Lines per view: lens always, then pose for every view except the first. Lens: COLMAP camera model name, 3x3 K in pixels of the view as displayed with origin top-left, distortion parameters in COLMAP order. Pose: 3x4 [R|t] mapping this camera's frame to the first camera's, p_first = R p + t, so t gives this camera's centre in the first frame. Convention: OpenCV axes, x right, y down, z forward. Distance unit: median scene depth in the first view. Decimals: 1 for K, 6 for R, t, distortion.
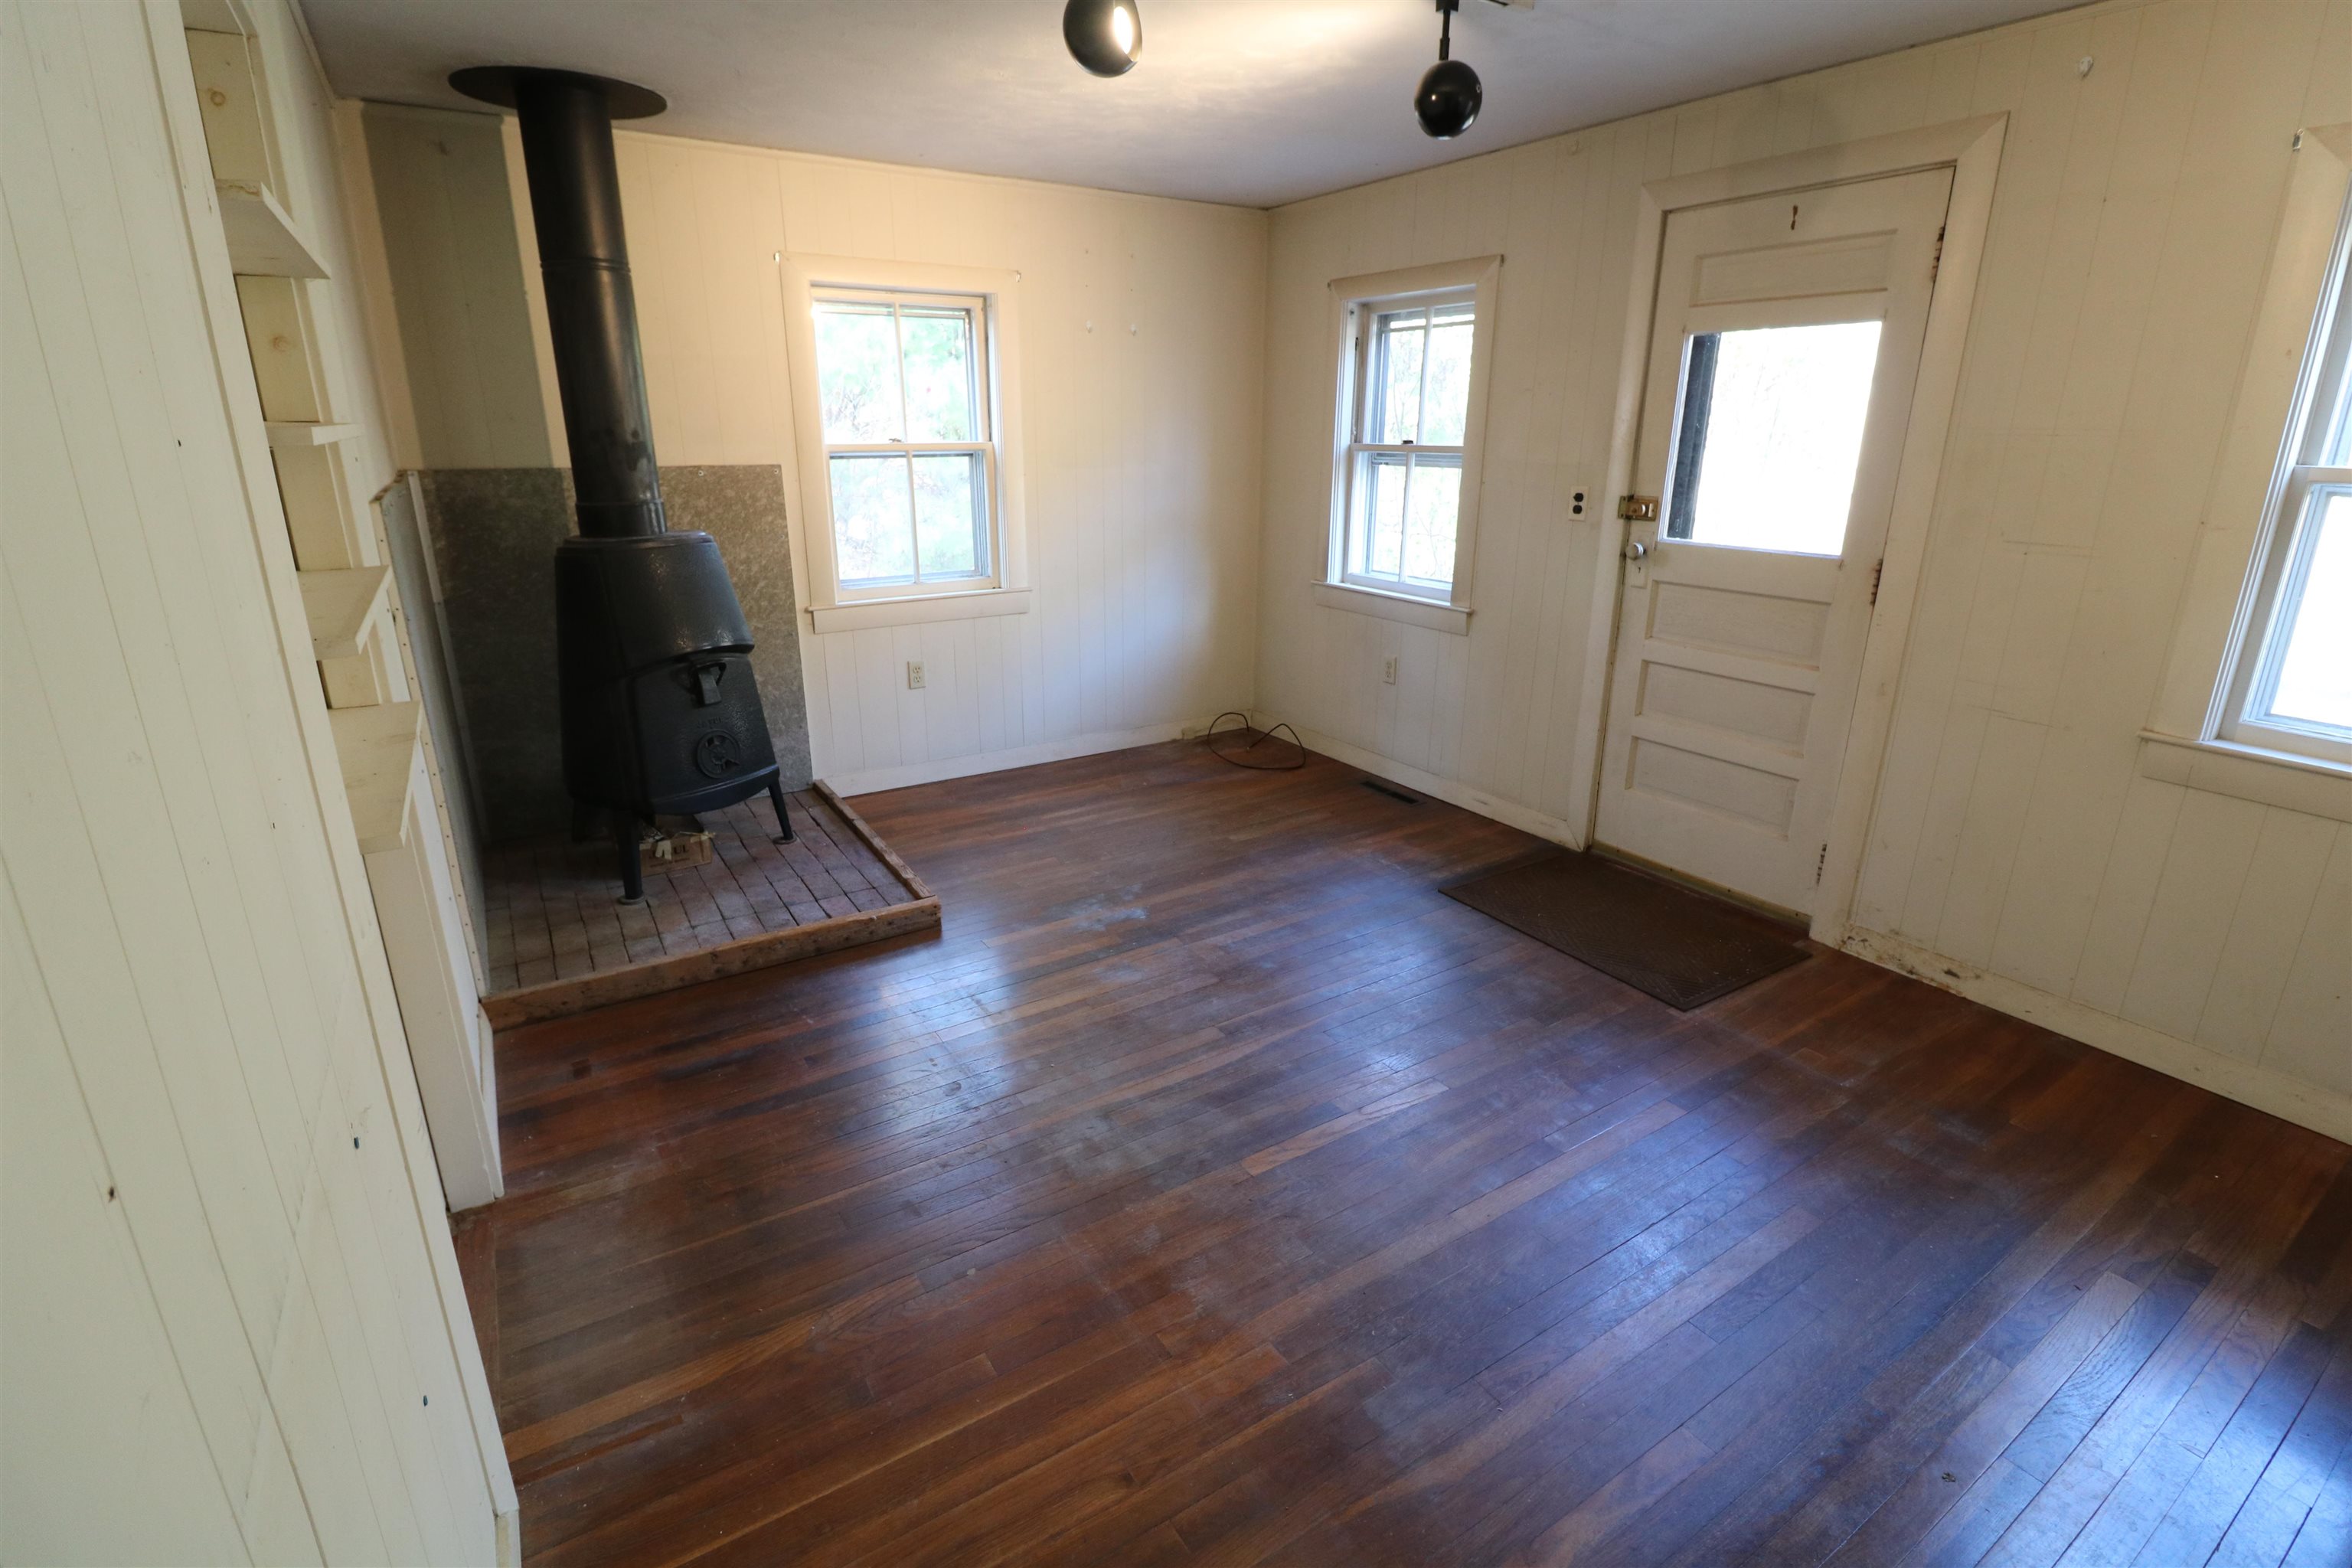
lens RADIAL K [[1083.1, 0, 1176.9], [0, 1083.1, 764.9], [0, 0, 1]] dist [-0.003562, -0.011538]
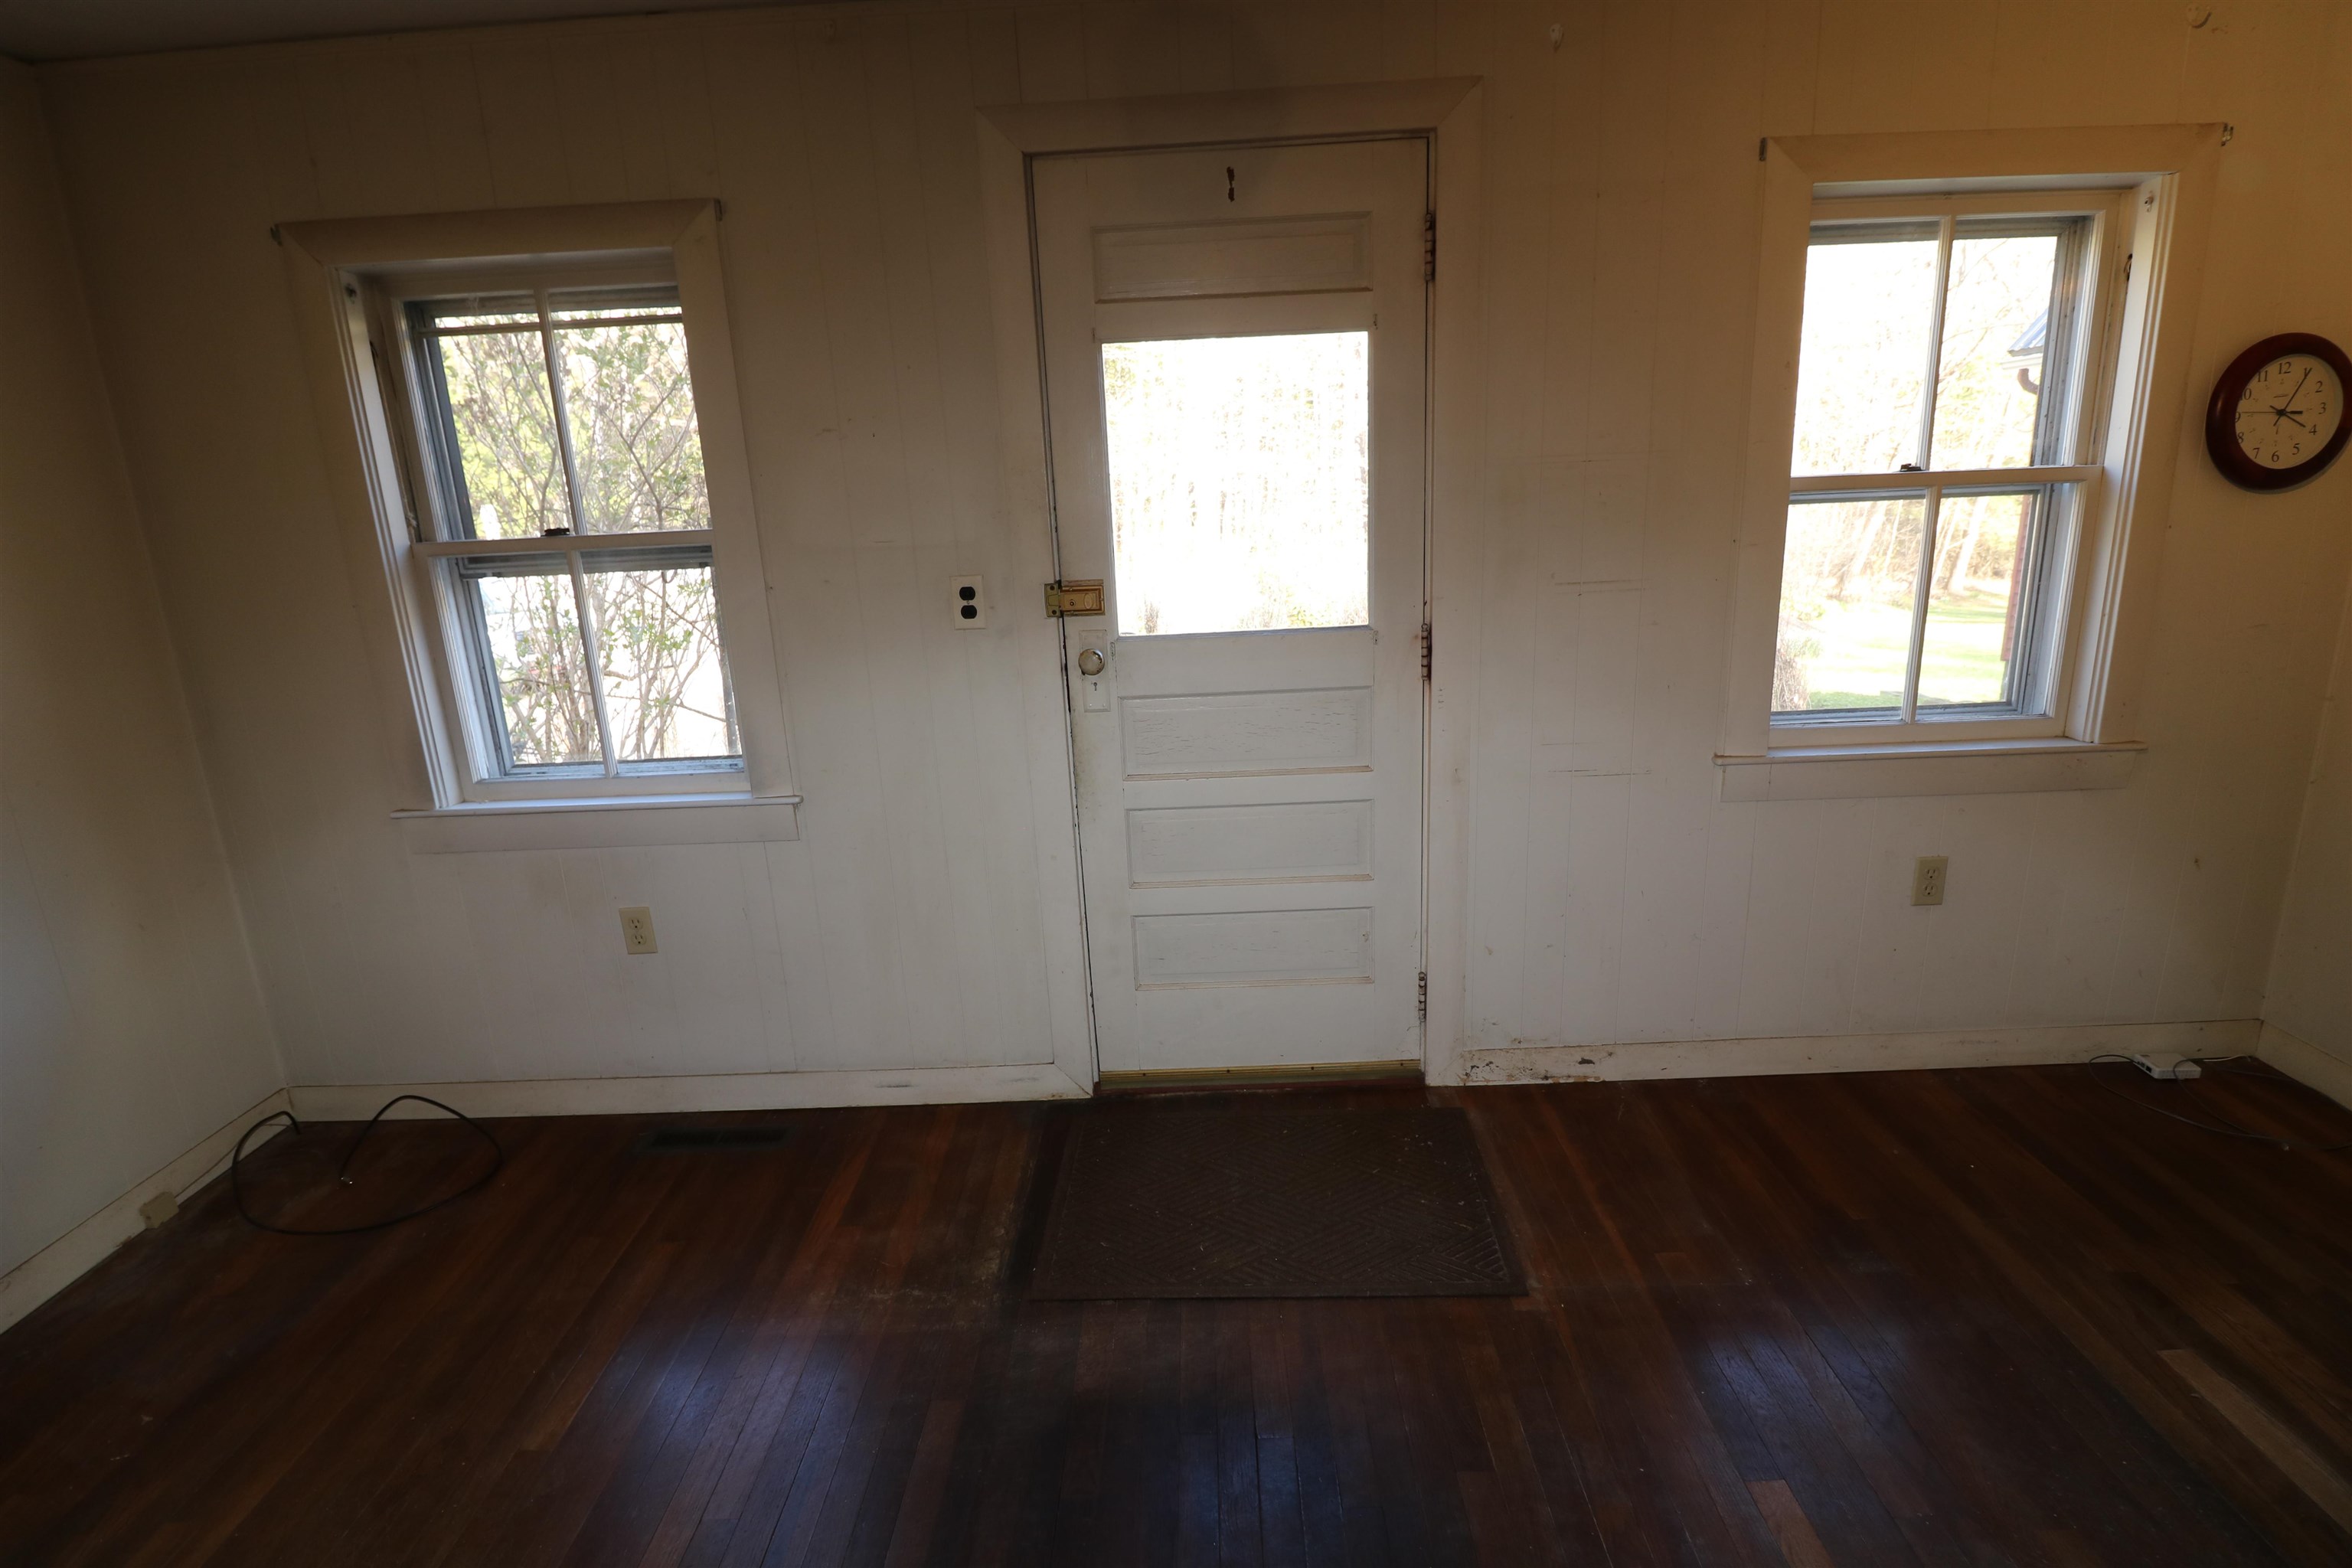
lens RADIAL K [[1083.1, 0, 1176.9], [0, 1083.1, 764.9], [0, 0, 1]] dist [-0.003562, -0.011538]
pose [[0.547359, -0.234942, 0.803244, -0.102624], [0.292560, 0.952948, 0.079368, -0.172036], [-0.784096, 0.191555, 0.590339, 0.567413]]
